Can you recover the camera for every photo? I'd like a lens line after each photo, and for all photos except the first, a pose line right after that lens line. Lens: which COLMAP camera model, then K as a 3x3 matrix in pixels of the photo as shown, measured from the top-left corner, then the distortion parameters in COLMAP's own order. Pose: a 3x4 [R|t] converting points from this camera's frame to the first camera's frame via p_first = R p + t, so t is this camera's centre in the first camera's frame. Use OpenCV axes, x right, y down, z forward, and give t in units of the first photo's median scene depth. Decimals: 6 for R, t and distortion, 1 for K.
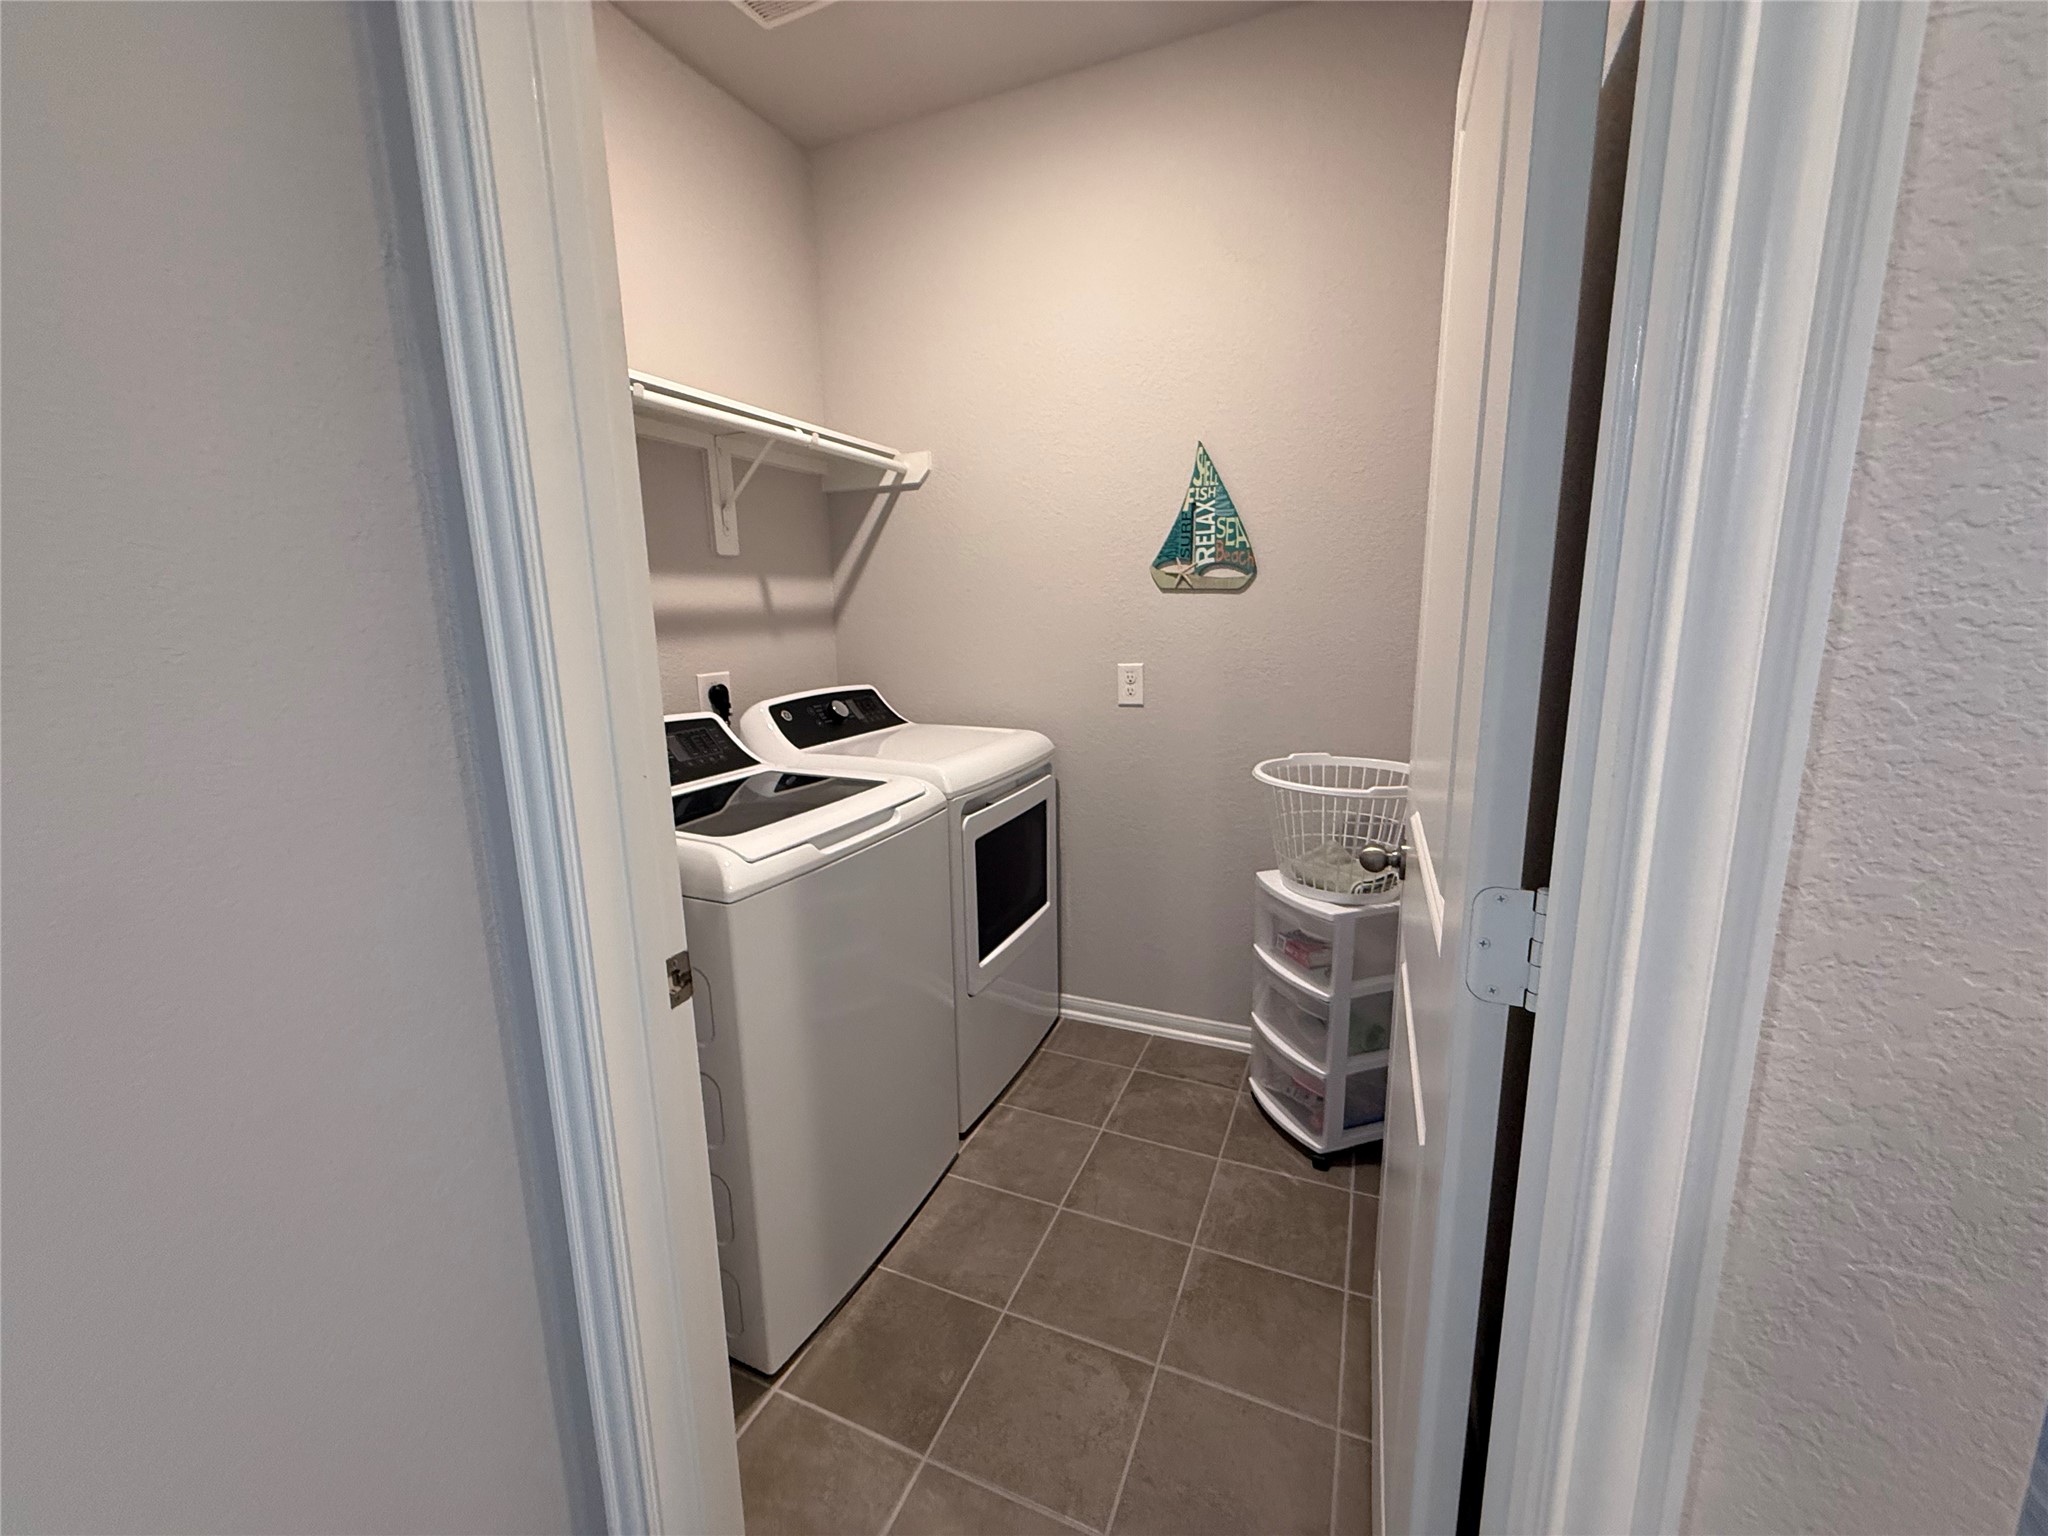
lens RADIAL K [[817.8, 0, 1025.7], [0, 817.8, 773.3], [0, 0, 1]] dist [0.003031, 0.000403]
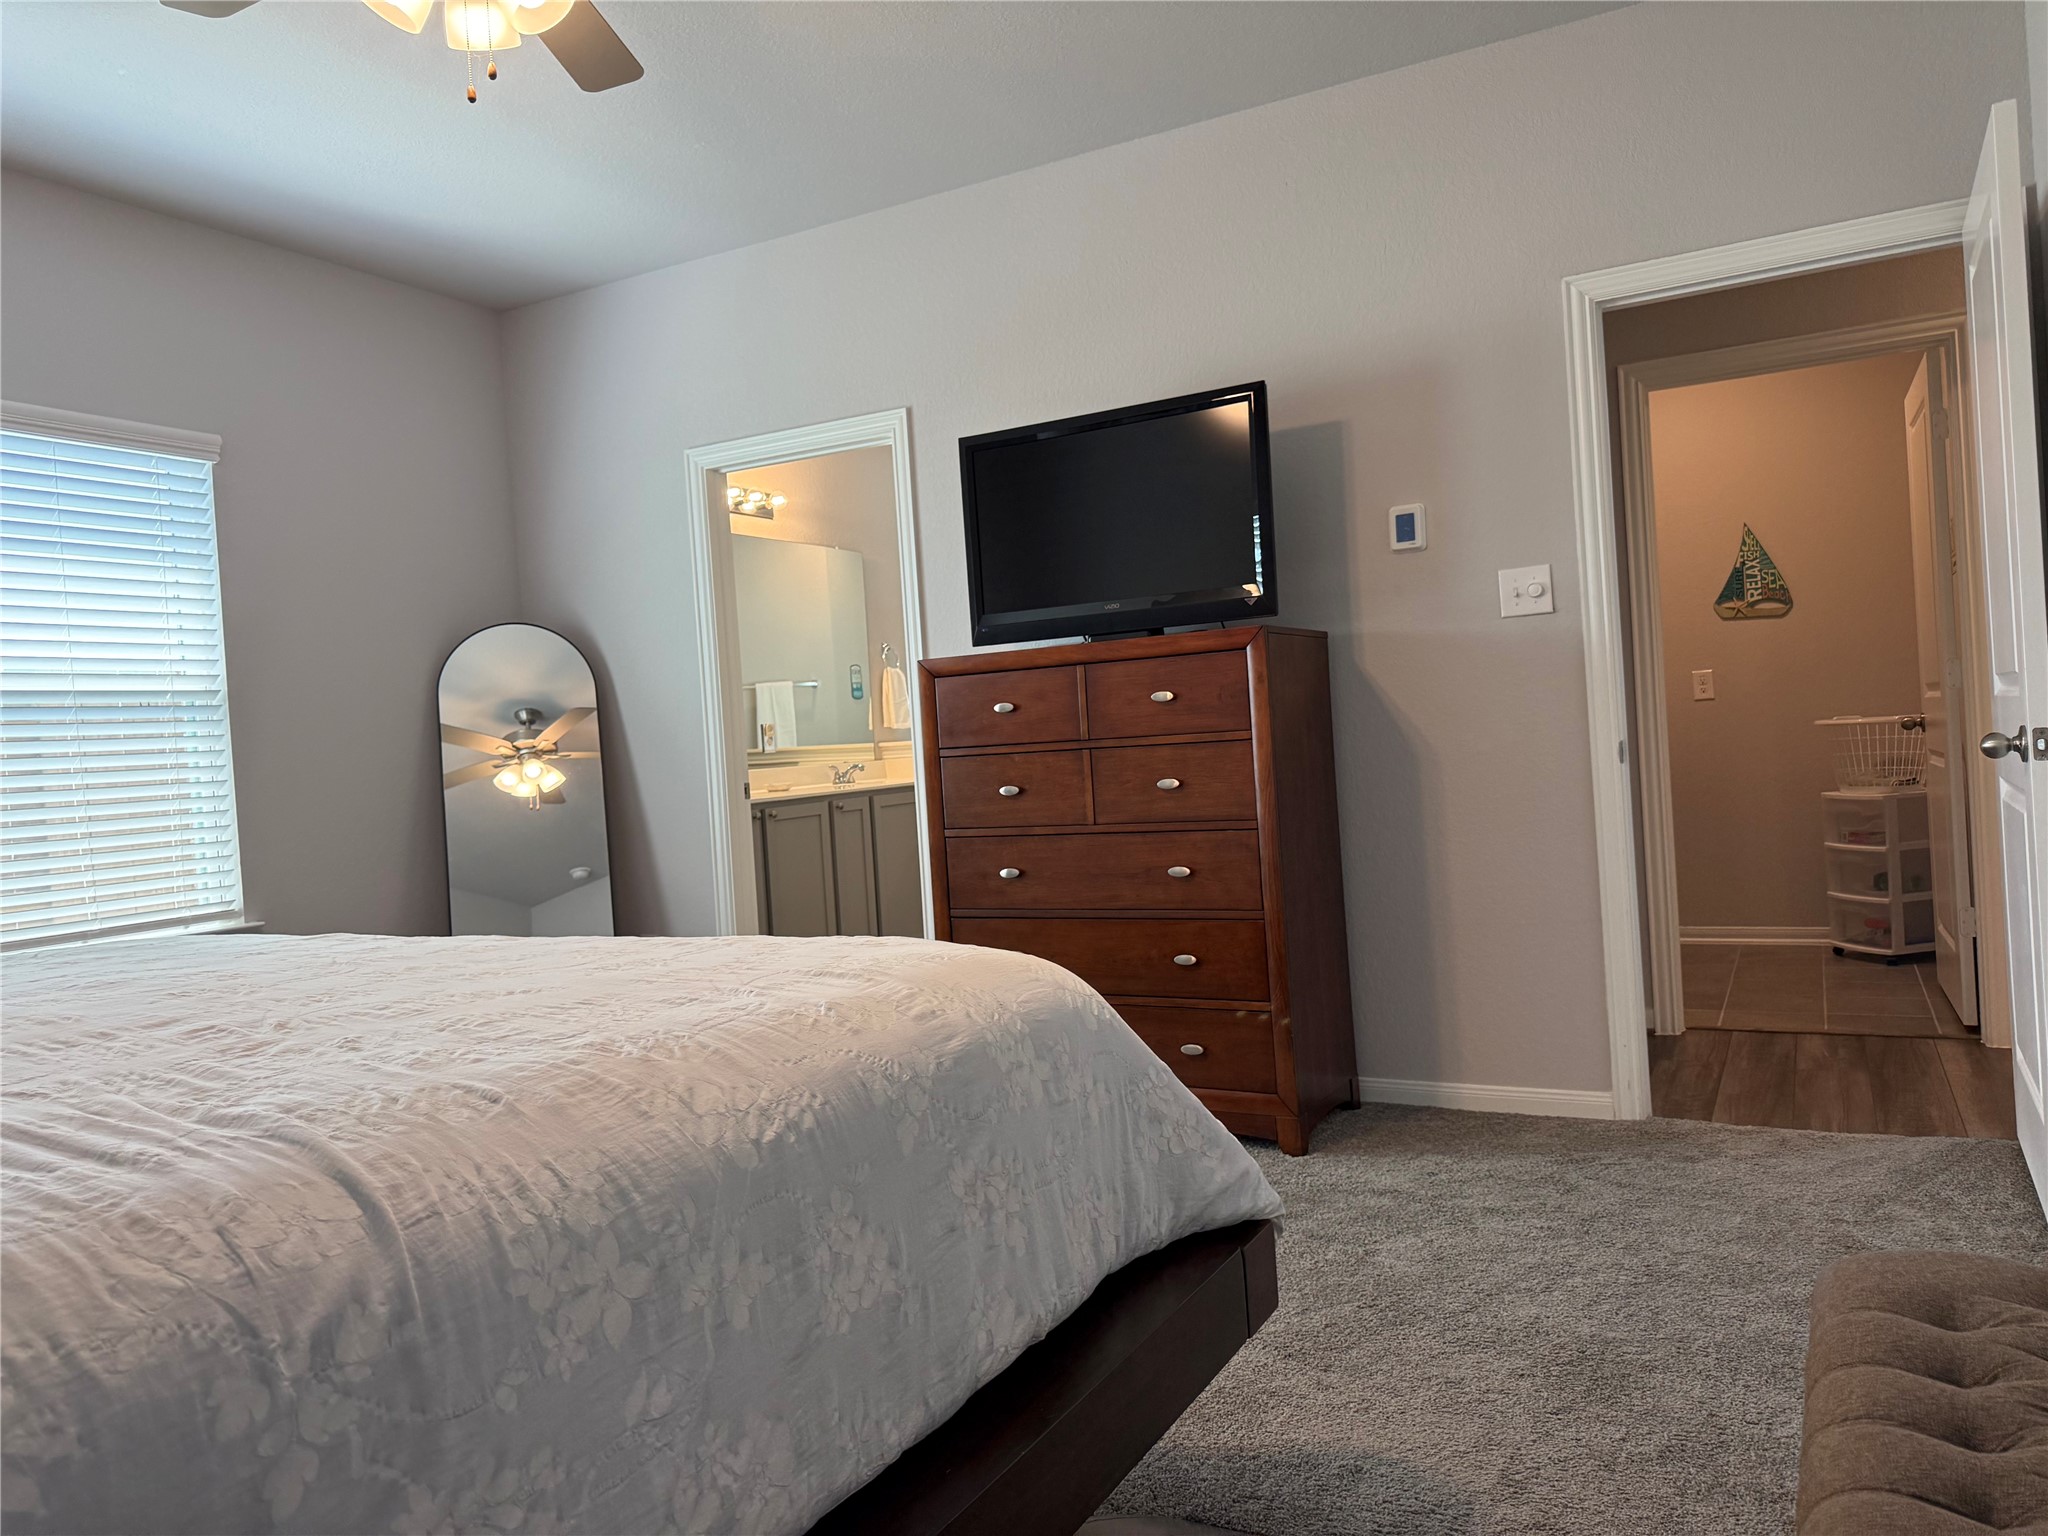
lens RADIAL K [[1441.2, 0, 1024.0], [0, 1441.2, 768.0], [0, 0, 1]] dist [0.077099, -0.112242]
pose [[0.995414, -0.039638, -0.087064, -0.895410], [0.023474, 0.983500, -0.179379, 0.495521], [0.092738, 0.176513, 0.979920, -1.692737]]
